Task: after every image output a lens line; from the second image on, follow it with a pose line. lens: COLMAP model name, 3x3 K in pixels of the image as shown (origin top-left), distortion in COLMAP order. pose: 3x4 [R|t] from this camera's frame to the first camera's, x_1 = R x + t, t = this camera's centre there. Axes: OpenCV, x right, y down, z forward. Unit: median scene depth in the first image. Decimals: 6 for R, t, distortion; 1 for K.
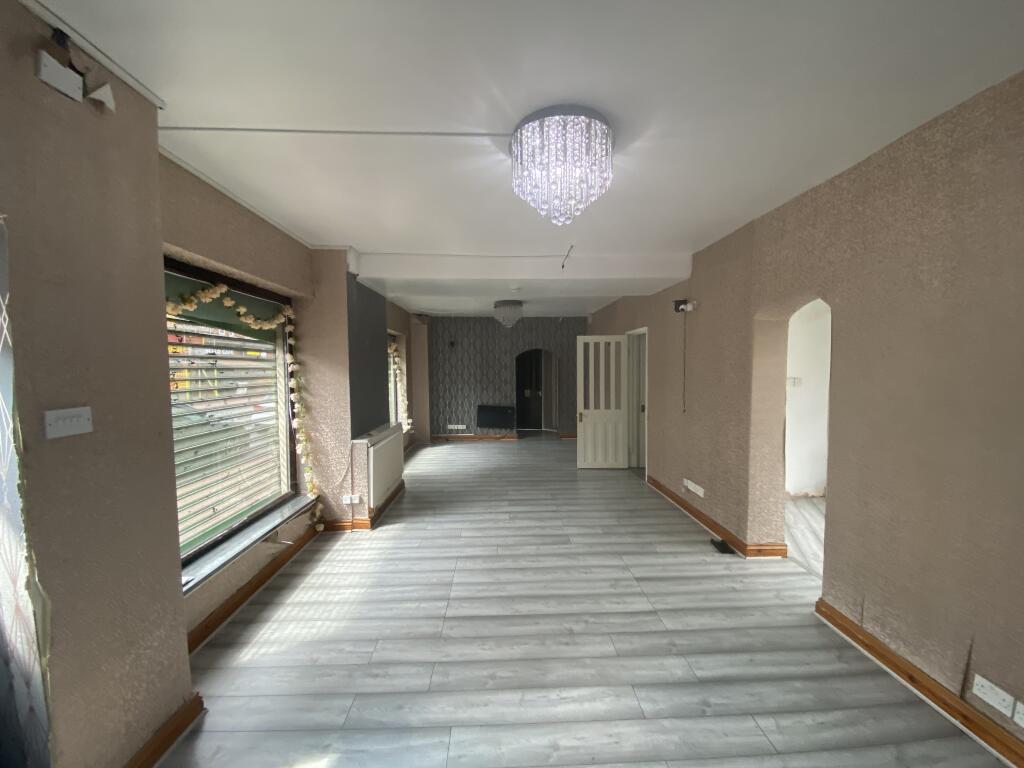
lens RADIAL K [[409.2, 0, 508.8], [0, 409.2, 385.4], [0, 0, 1]] dist [0.045604, -0.026318]
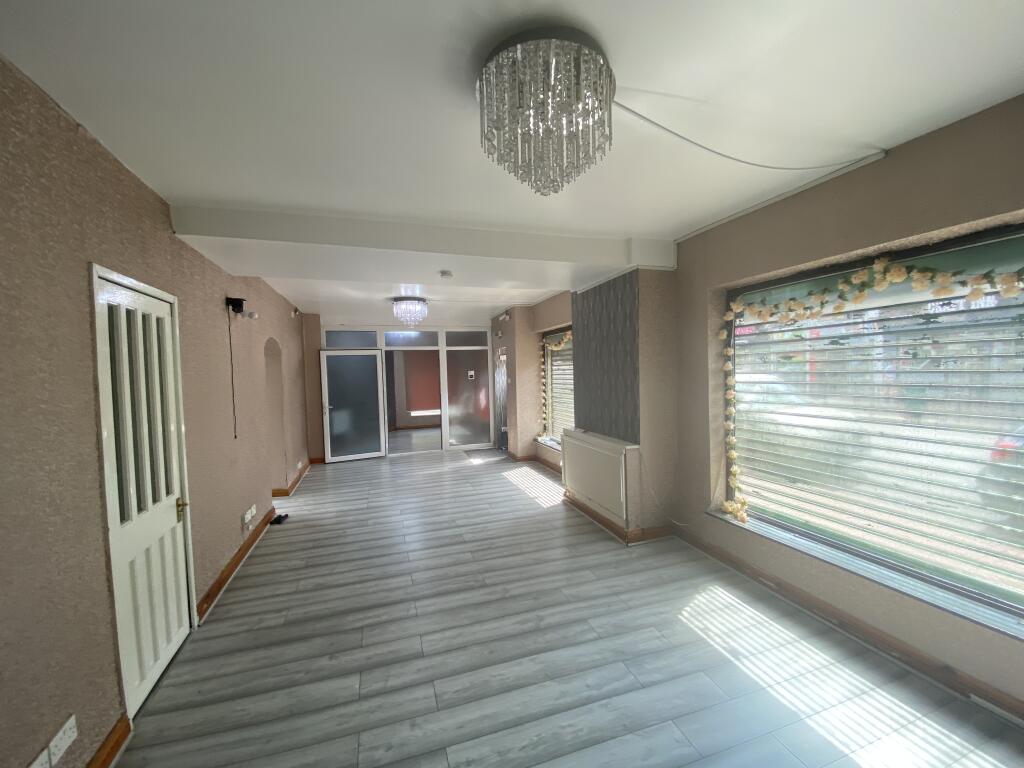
lens RADIAL K [[409.2, 0, 508.8], [0, 409.2, 385.4], [0, 0, 1]] dist [0.045604, -0.026318]
pose [[-0.958620, 0.046541, -0.280858, 0.099344], [0.024128, 0.996279, 0.082741, -0.064843], [0.283664, 0.072541, -0.956176, 1.353381]]
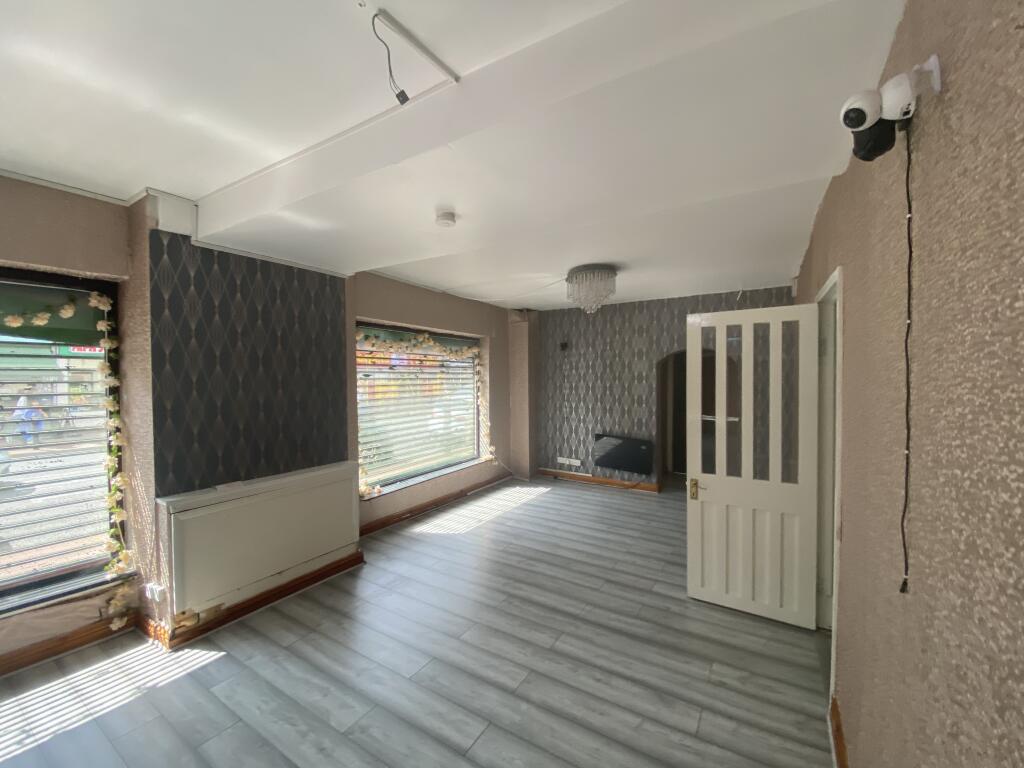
lens RADIAL K [[409.2, 0, 508.8], [0, 409.2, 385.4], [0, 0, 1]] dist [0.045604, -0.026318]
pose [[0.829074, 0.015239, -0.558931, 0.263241], [-0.026857, 0.999560, -0.012584, -0.028015], [0.558493, 0.025444, 0.829119, 0.489672]]
